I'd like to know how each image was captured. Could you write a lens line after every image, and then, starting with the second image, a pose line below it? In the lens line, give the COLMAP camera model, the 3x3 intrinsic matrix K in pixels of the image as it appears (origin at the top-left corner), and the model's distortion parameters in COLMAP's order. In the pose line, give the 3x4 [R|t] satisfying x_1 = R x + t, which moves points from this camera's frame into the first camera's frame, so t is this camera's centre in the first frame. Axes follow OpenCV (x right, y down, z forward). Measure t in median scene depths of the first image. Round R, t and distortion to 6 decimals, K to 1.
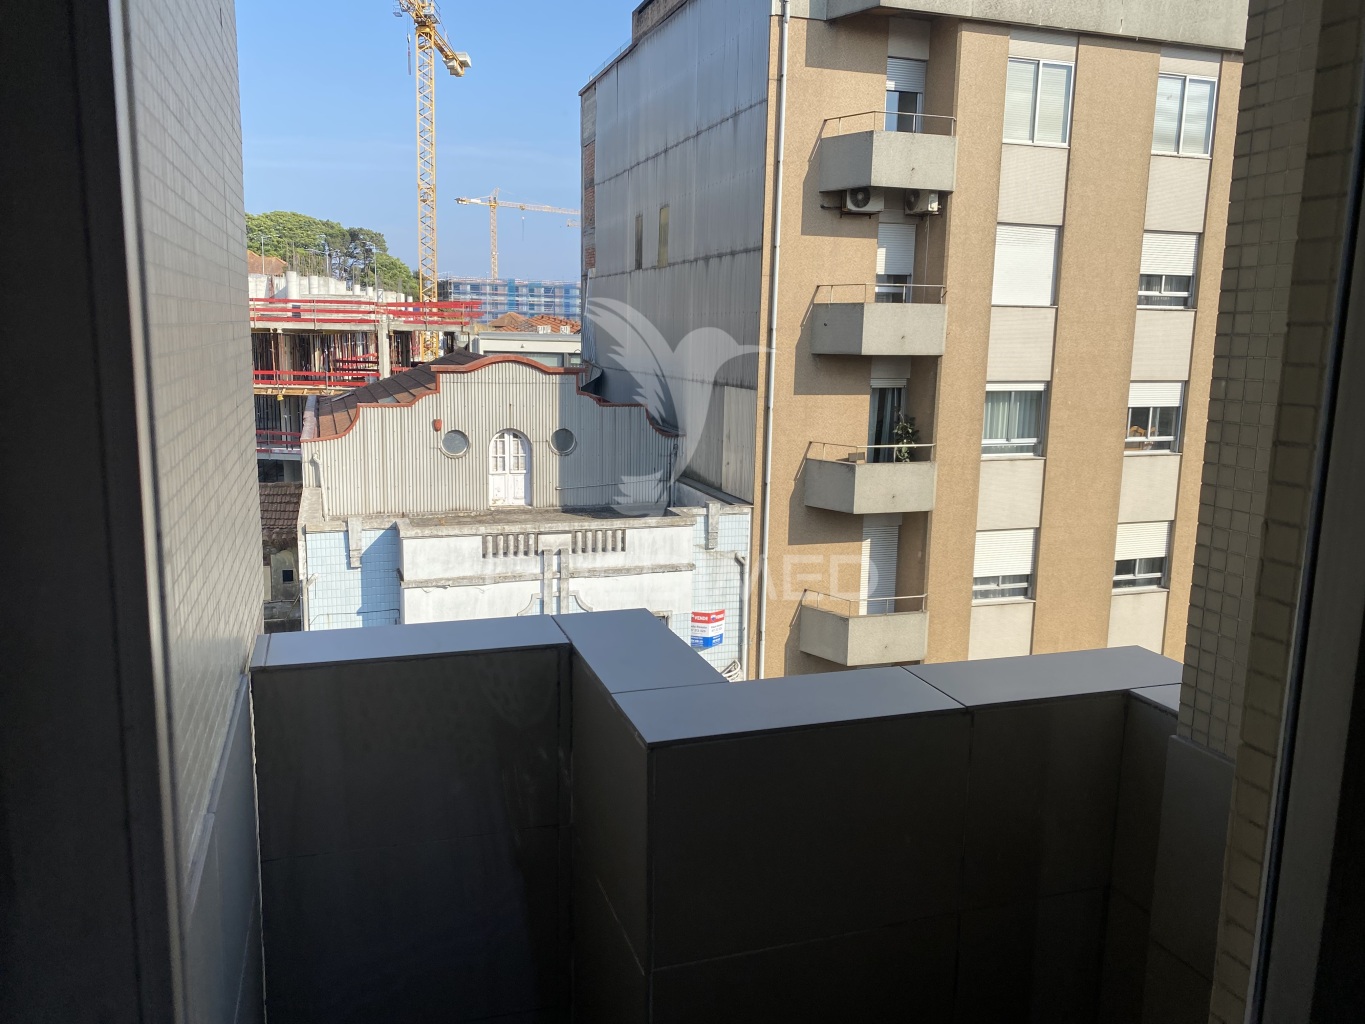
lens RADIAL K [[1030.5, 0, 679.9], [0, 1030.5, 495.9], [0, 0, 1]] dist [0.073584, -0.078445]
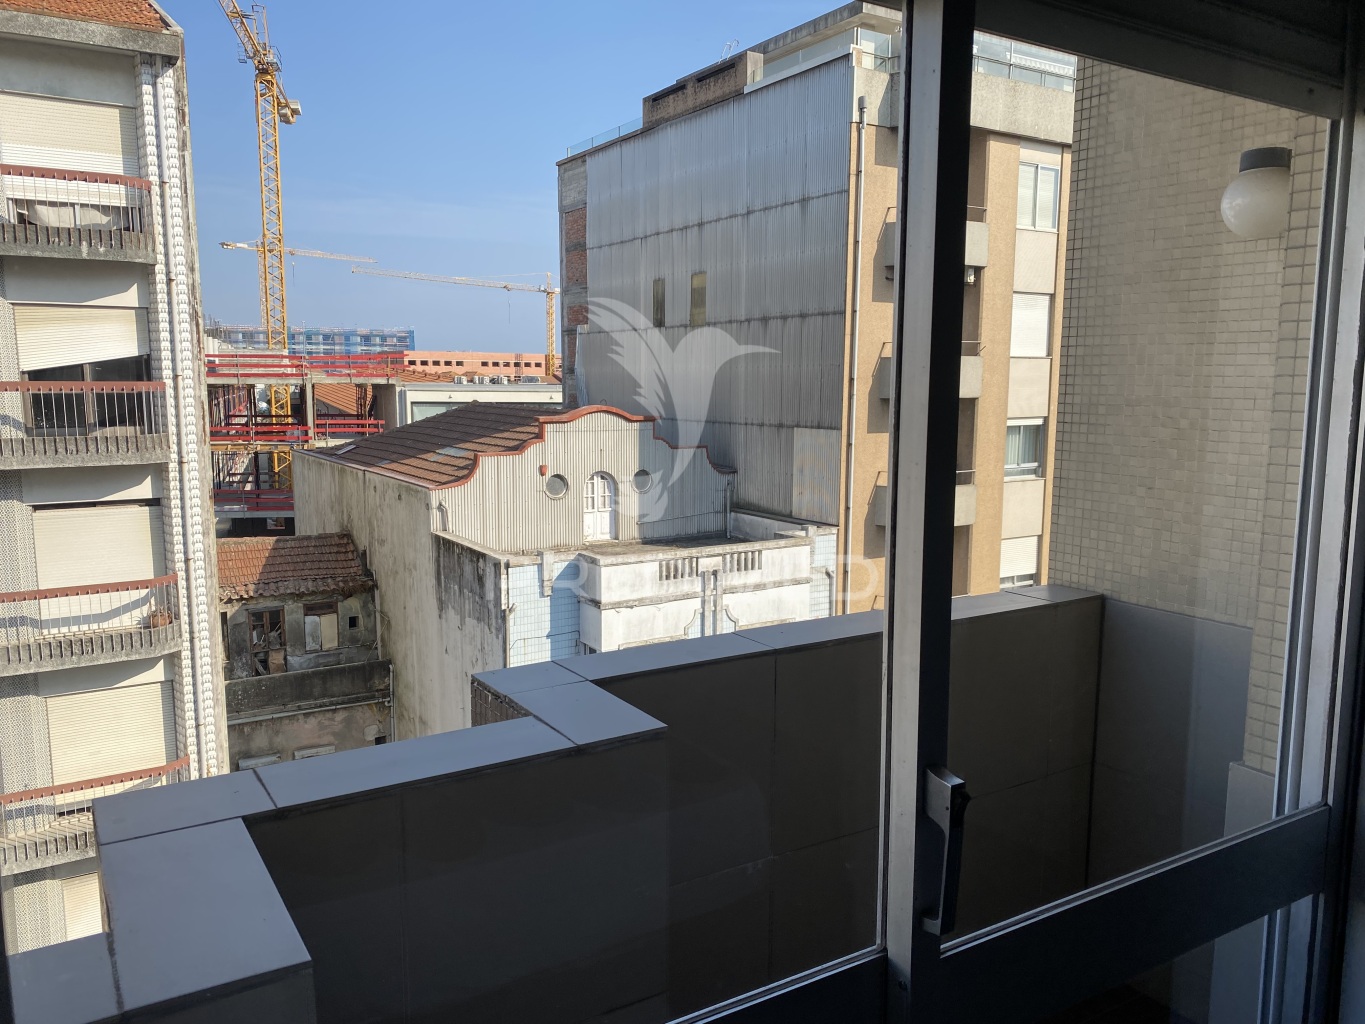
lens RADIAL K [[1029.7, 0, 682.5], [0, 1029.7, 512.0], [0, 0, 1]] dist [0.081251, -0.075677]
pose [[0.972391, -0.045251, 0.228926, -0.364638], [0.051539, 0.998438, -0.021561, 0.008302], [-0.227593, 0.032764, 0.973205, -0.112414]]
